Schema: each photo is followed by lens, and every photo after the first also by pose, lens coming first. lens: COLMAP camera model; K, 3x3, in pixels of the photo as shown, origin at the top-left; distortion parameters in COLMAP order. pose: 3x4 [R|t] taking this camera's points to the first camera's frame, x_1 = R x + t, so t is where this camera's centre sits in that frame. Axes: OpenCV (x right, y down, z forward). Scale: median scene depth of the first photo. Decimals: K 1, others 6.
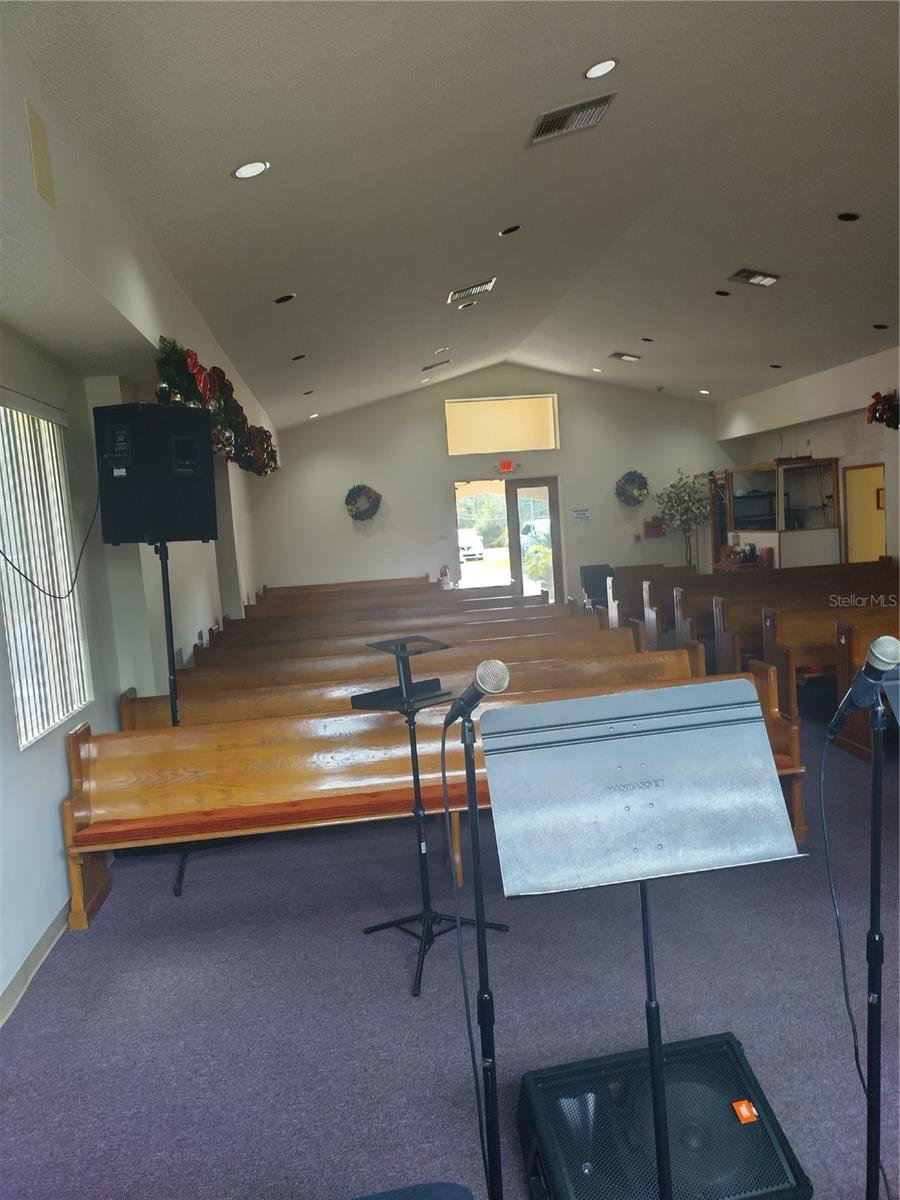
lens RADIAL K [[929.1, 0, 442.9], [0, 929.1, 605.3], [0, 0, 1]] dist [0.025867, -0.027175]
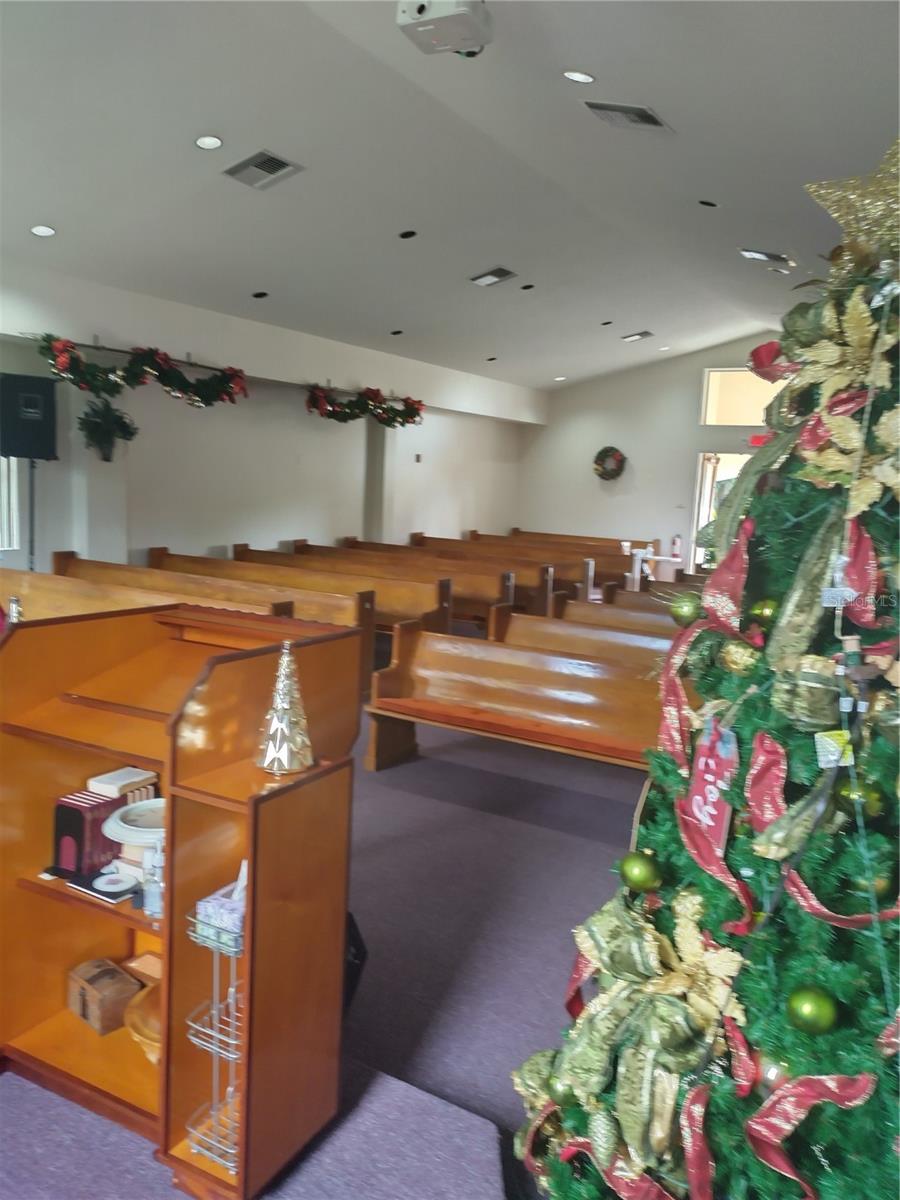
lens RADIAL K [[929.1, 0, 442.9], [0, 929.1, 605.3], [0, 0, 1]] dist [0.025867, -0.027175]
pose [[0.807663, 0.186702, -0.559306, 0.482917], [-0.157356, 0.982394, 0.100703, -0.035813], [0.568260, 0.006676, 0.822822, 0.025551]]
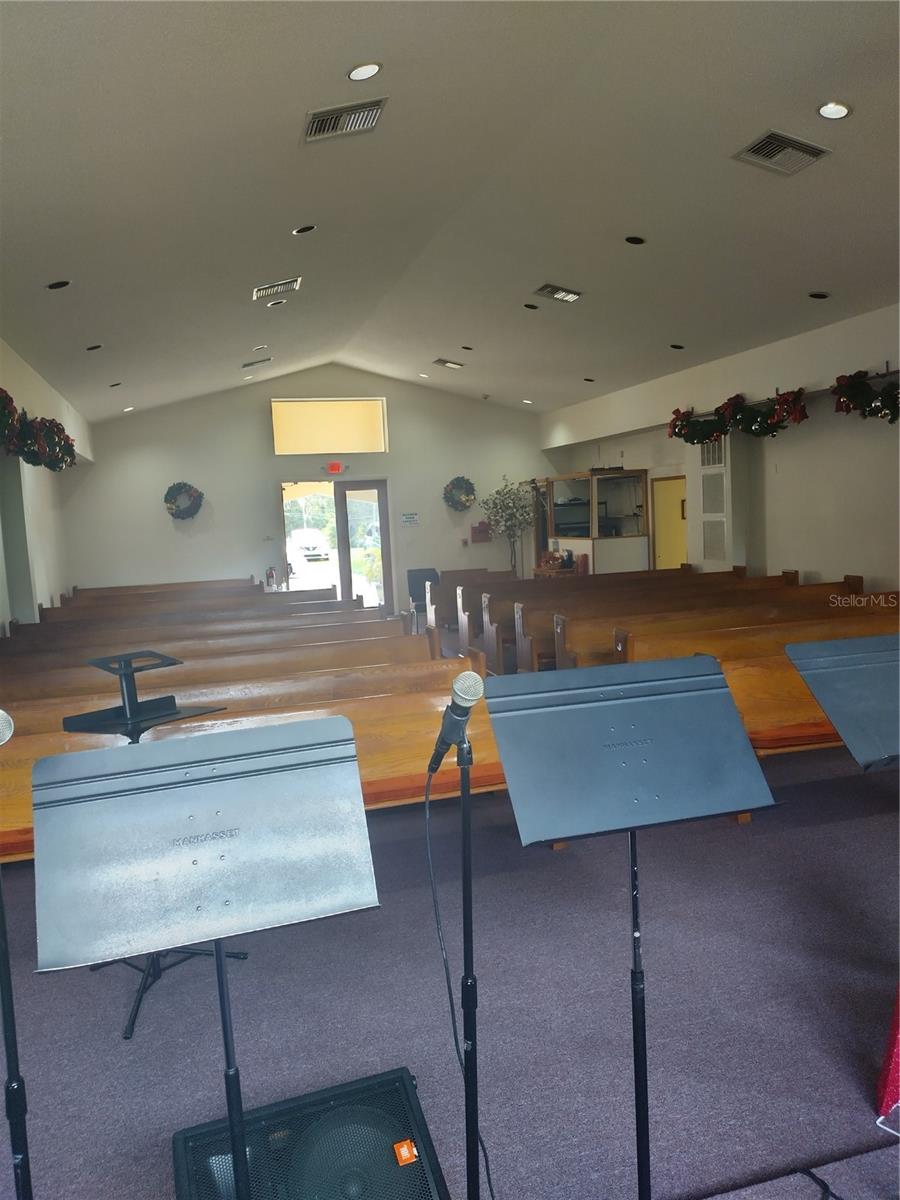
lens RADIAL K [[929.1, 0, 442.9], [0, 929.1, 605.3], [0, 0, 1]] dist [0.025867, -0.027175]
pose [[0.985923, 0.003744, 0.167157, 0.023163], [-0.003529, 0.999993, -0.001584, -0.002742], [-0.167161, 0.000972, 0.985929, 0.004611]]
